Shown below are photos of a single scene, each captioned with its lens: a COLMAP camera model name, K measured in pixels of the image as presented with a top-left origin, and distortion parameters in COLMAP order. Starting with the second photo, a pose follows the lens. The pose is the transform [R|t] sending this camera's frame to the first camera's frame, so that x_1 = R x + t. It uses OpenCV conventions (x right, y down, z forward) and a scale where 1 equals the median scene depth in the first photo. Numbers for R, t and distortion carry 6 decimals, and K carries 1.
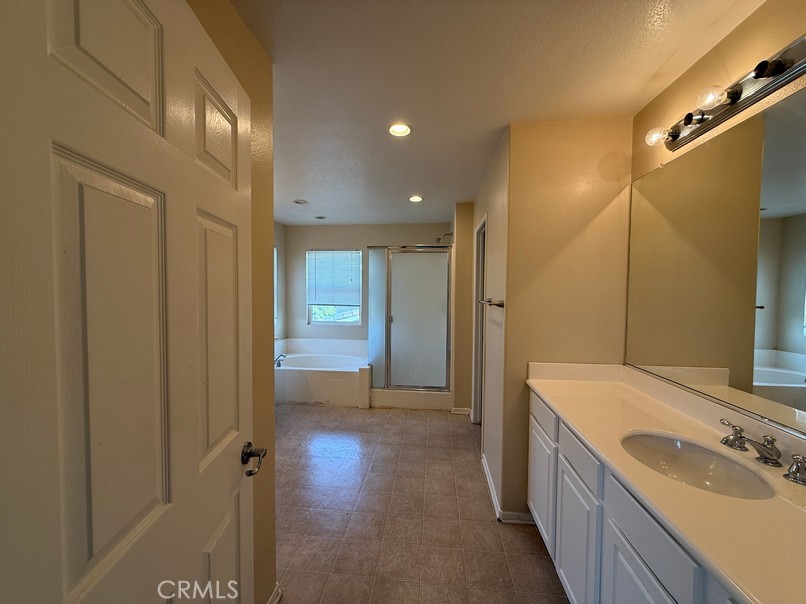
lens RADIAL K [[322.2, 0, 404.1], [0, 322.2, 302.0], [0, 0, 1]] dist [0.000891, -0.000252]
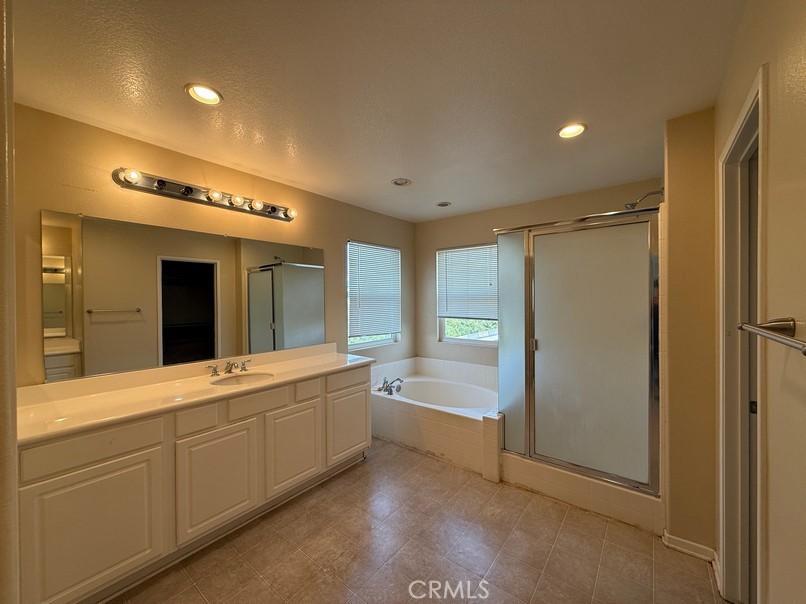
lens RADIAL K [[322.2, 0, 400.5], [0, 322.2, 302.7], [0, 0, 1]] dist [0.000891, -0.000252]
pose [[0.838934, -0.008788, -0.544162, 0.079635], [-0.004413, 0.999727, -0.022949, -0.012057], [0.544215, 0.021654, 0.838666, 0.346037]]
